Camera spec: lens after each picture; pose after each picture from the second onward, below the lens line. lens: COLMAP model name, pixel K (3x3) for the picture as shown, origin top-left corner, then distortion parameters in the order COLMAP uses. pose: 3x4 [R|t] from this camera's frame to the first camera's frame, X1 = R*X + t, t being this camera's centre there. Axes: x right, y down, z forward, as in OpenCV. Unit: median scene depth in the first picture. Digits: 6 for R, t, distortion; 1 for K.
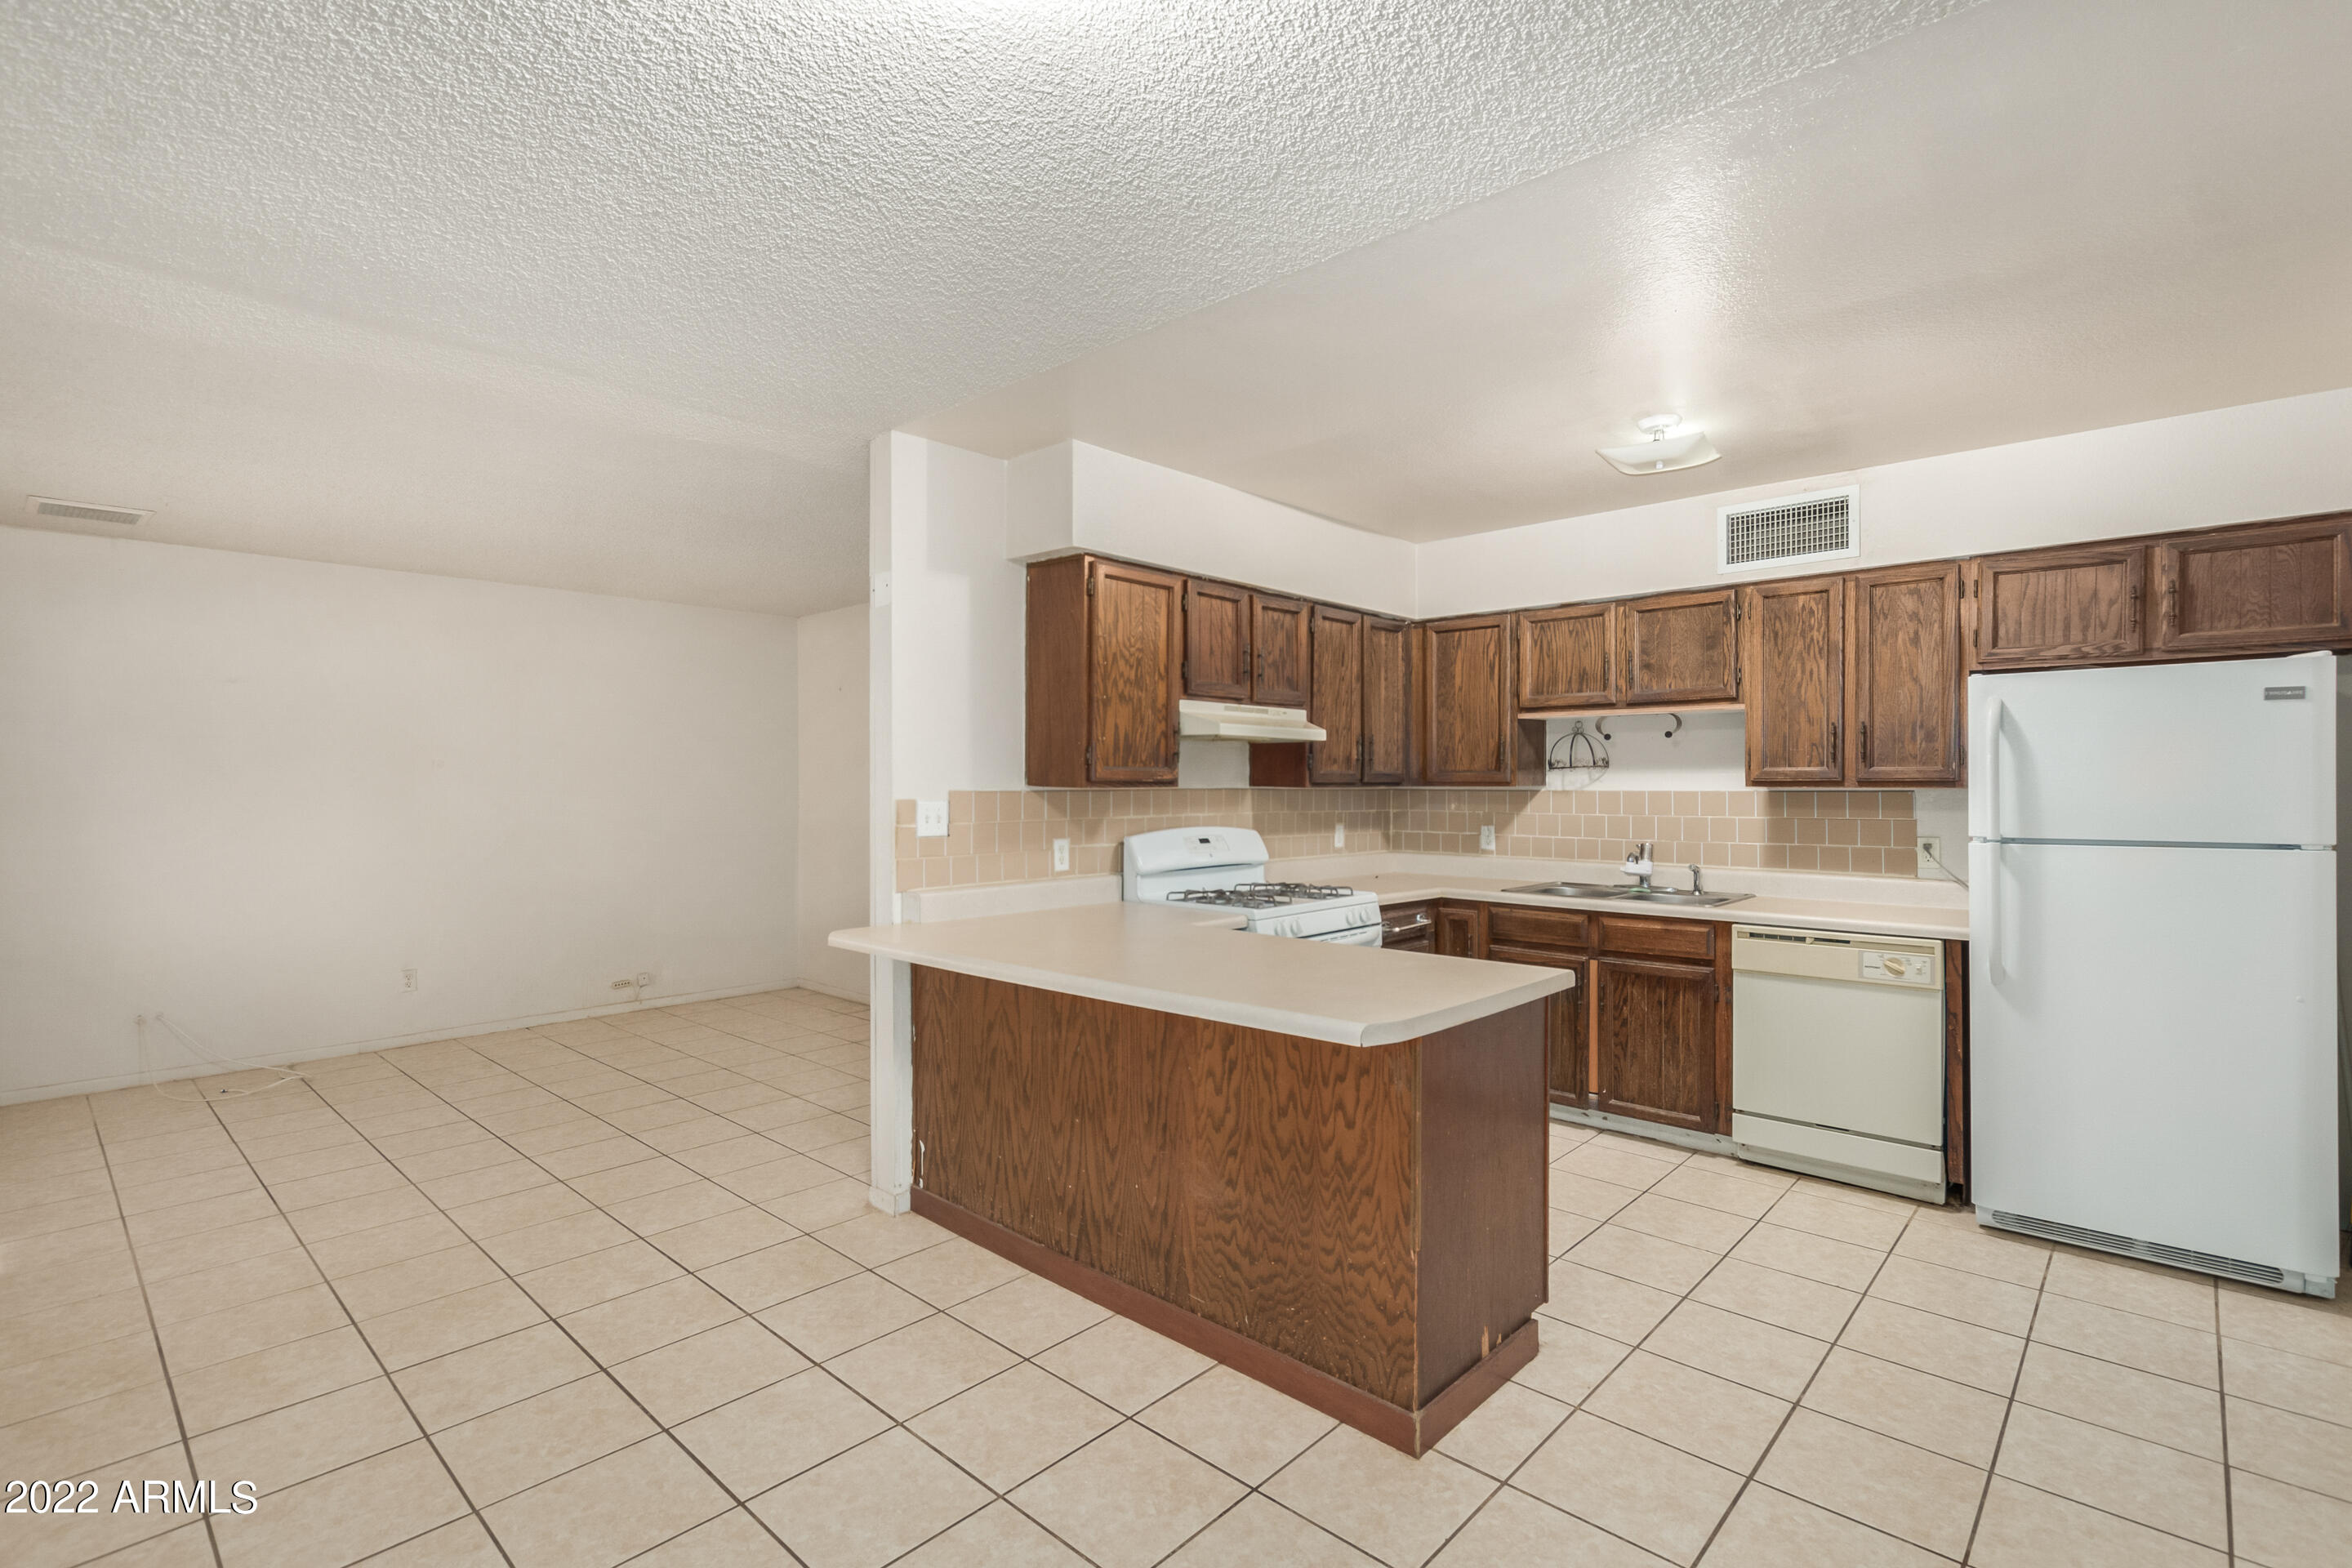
lens RADIAL K [[1085.0, 0, 1181.0], [0, 1085.0, 788.7], [0, 0, 1]] dist [0.012805, -0.005413]
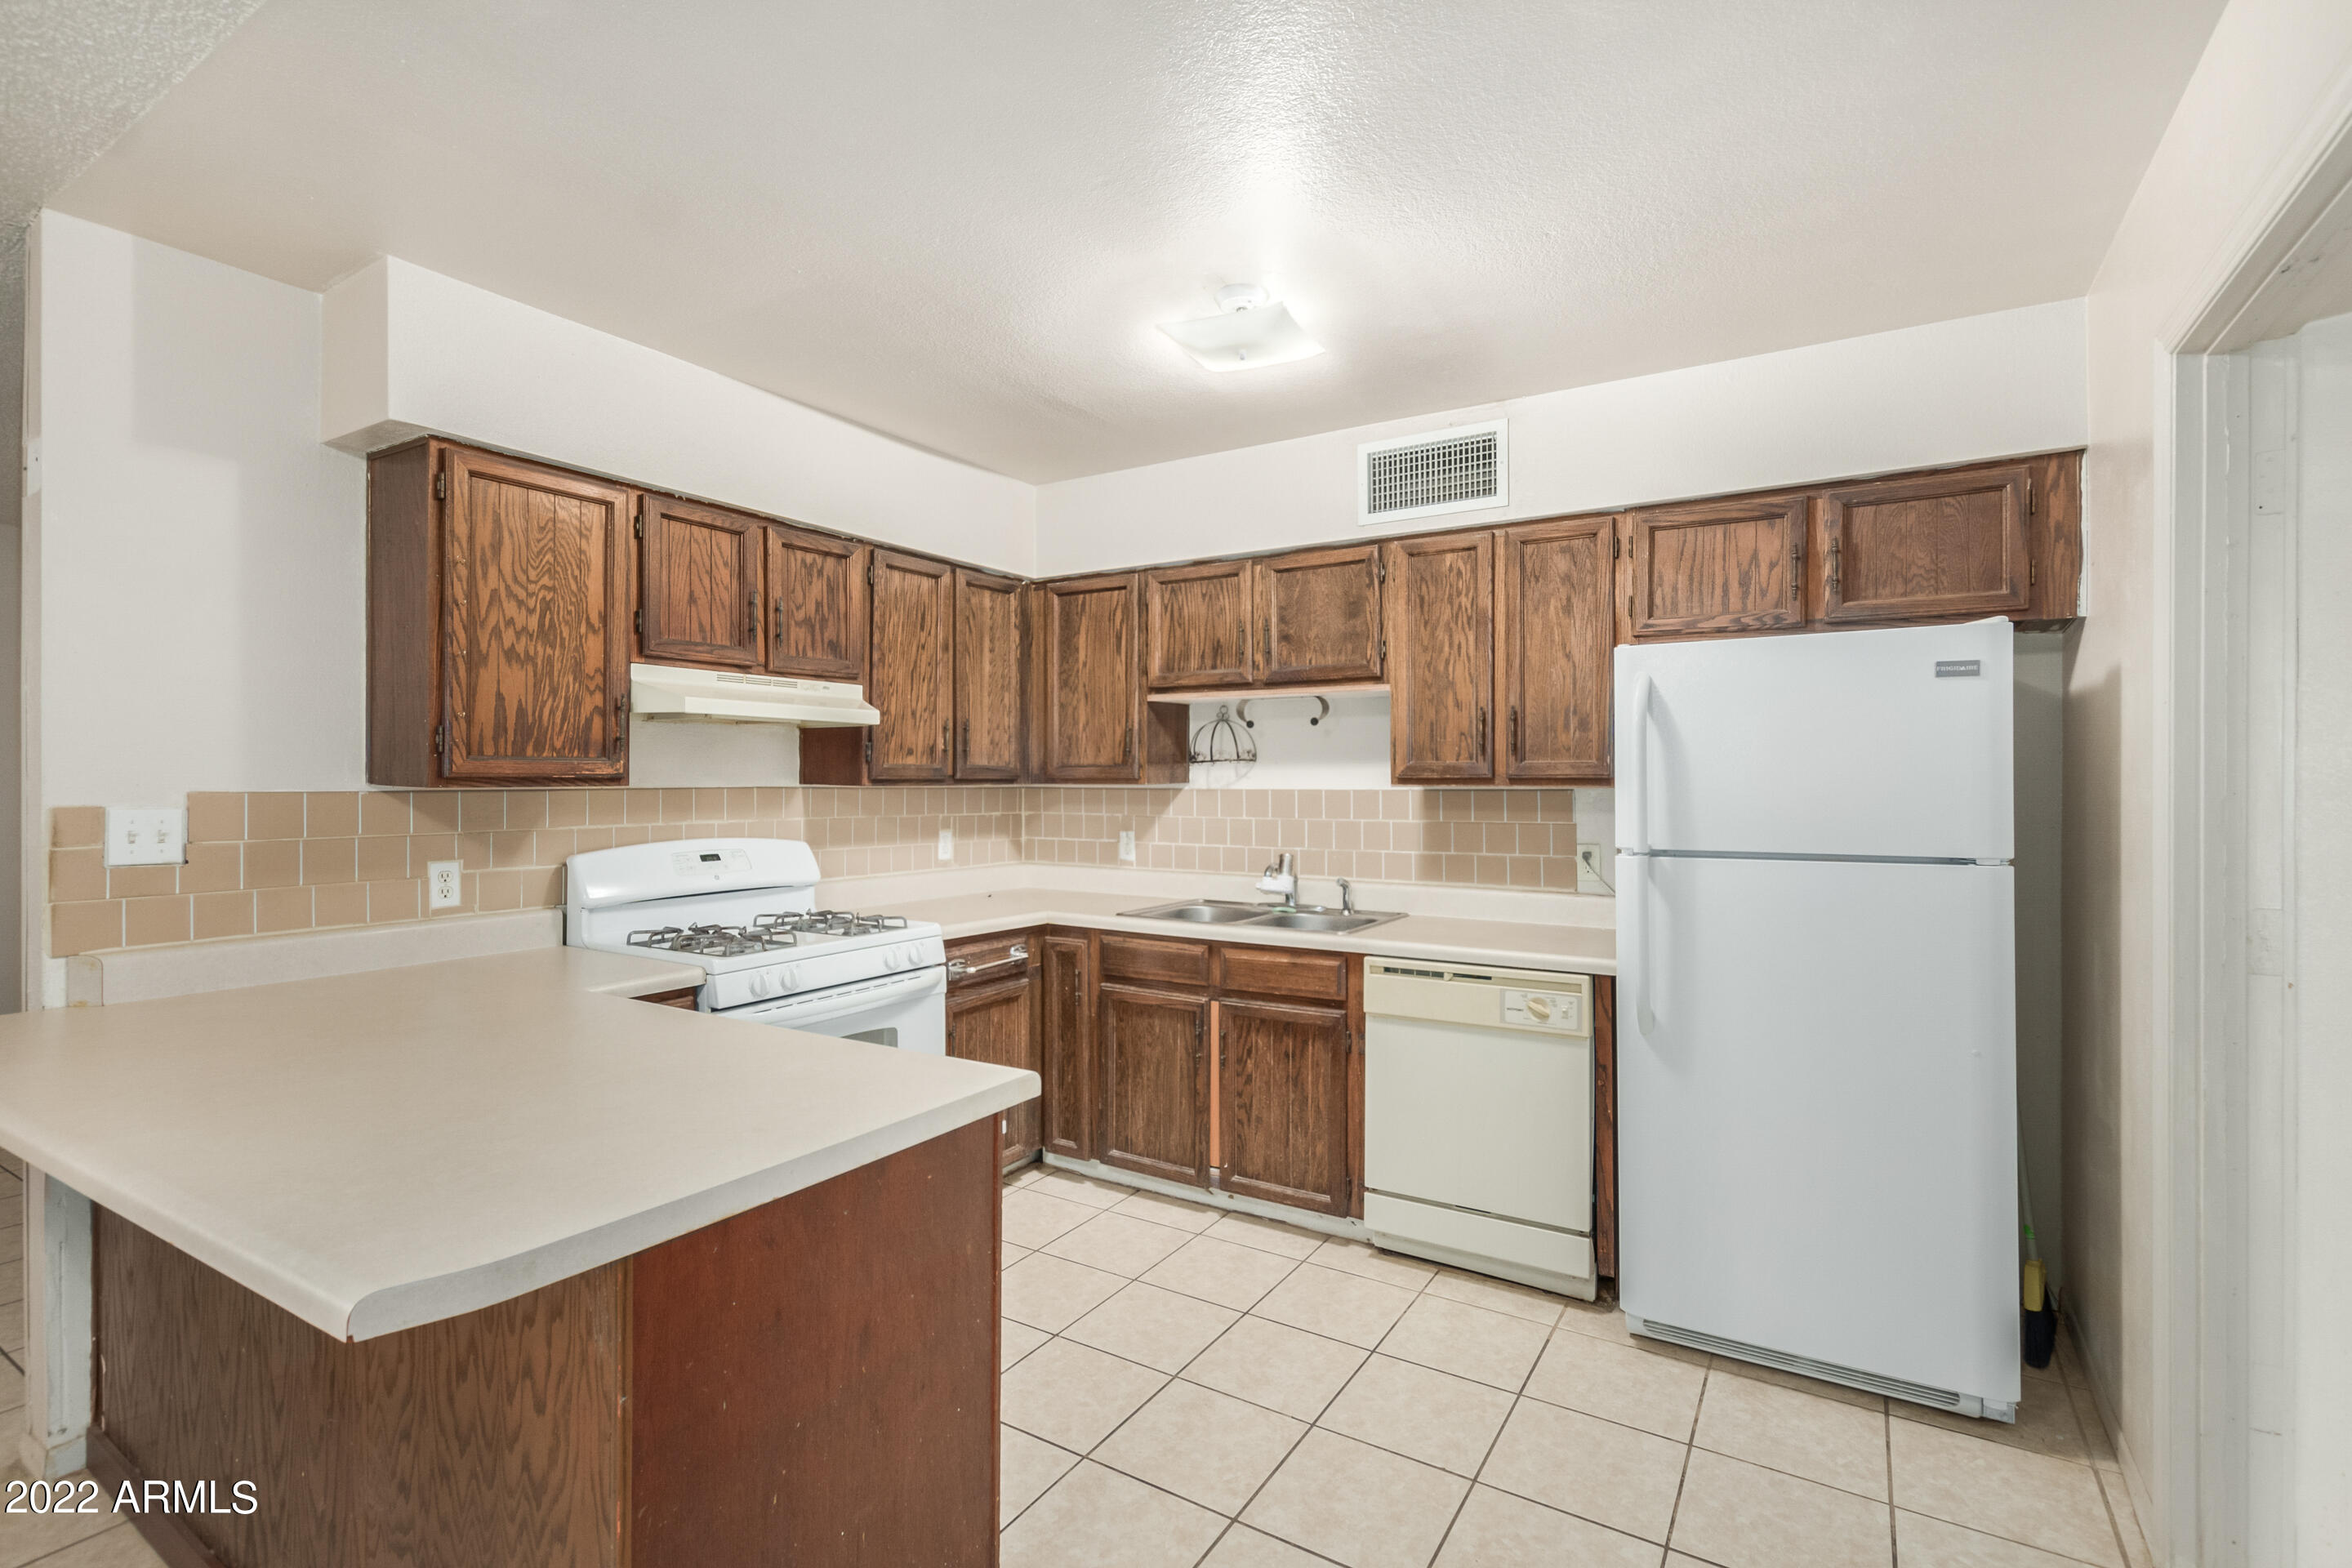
lens RADIAL K [[1079.7, 0, 1177.9], [0, 1079.7, 777.3], [0, 0, 1]] dist [0.006114, -0.000824]
pose [[0.982274, 0.000847, 0.187448, 0.217835], [0.000375, 0.999979, -0.006480, -0.002380], [-0.187450, 0.006436, 0.982253, 0.237873]]
